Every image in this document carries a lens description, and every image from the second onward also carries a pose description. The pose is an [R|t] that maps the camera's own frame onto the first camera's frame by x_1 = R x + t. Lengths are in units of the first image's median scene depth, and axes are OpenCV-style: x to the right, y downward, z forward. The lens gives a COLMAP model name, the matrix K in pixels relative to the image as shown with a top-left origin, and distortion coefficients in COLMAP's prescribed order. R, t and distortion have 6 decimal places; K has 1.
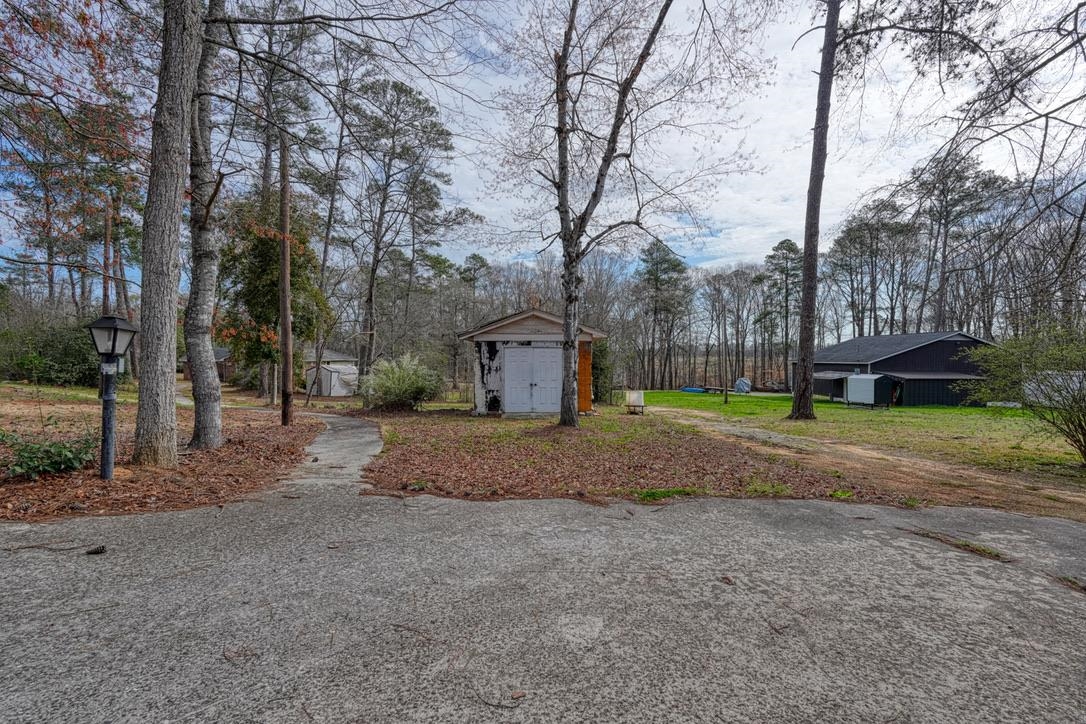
lens RADIAL K [[473.2, 0, 539.4], [0, 473.2, 357.1], [0, 0, 1]] dist [0.002111, 0.000945]
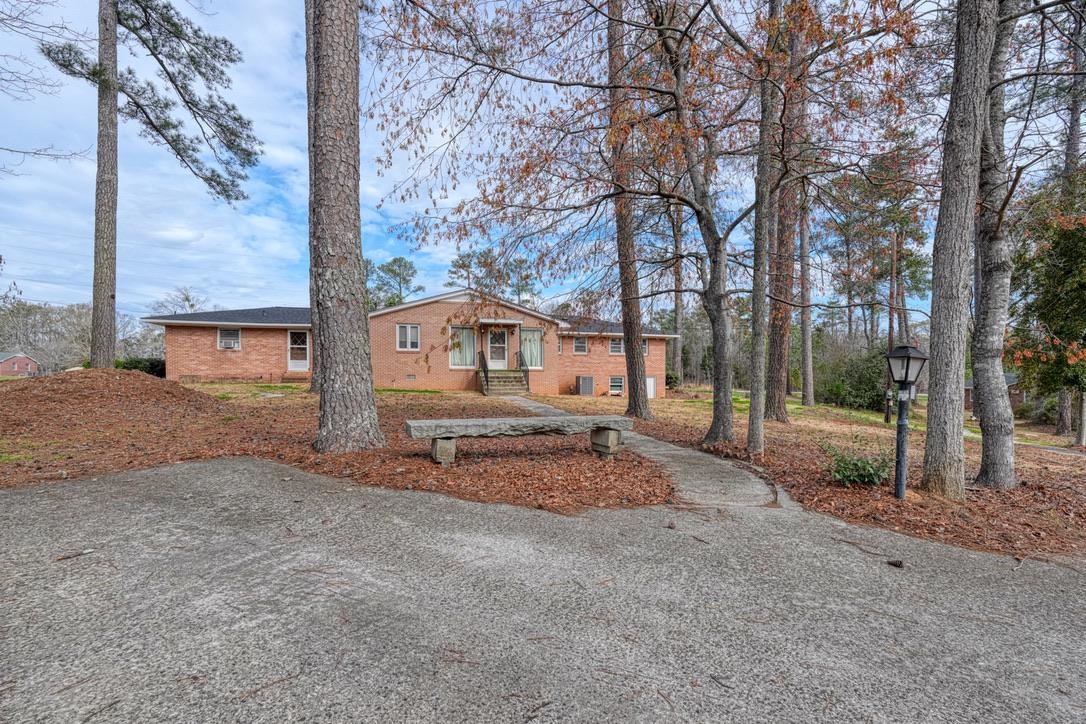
lens RADIAL K [[473.2, 0, 533.9], [0, 473.2, 384.3], [0, 0, 1]] dist [0.002111, 0.000945]
pose [[0.284003, -0.003100, -0.958818, -0.116182], [0.004618, 0.999988, -0.001865, -0.001944], [0.958812, -0.003898, 0.284014, -0.085671]]
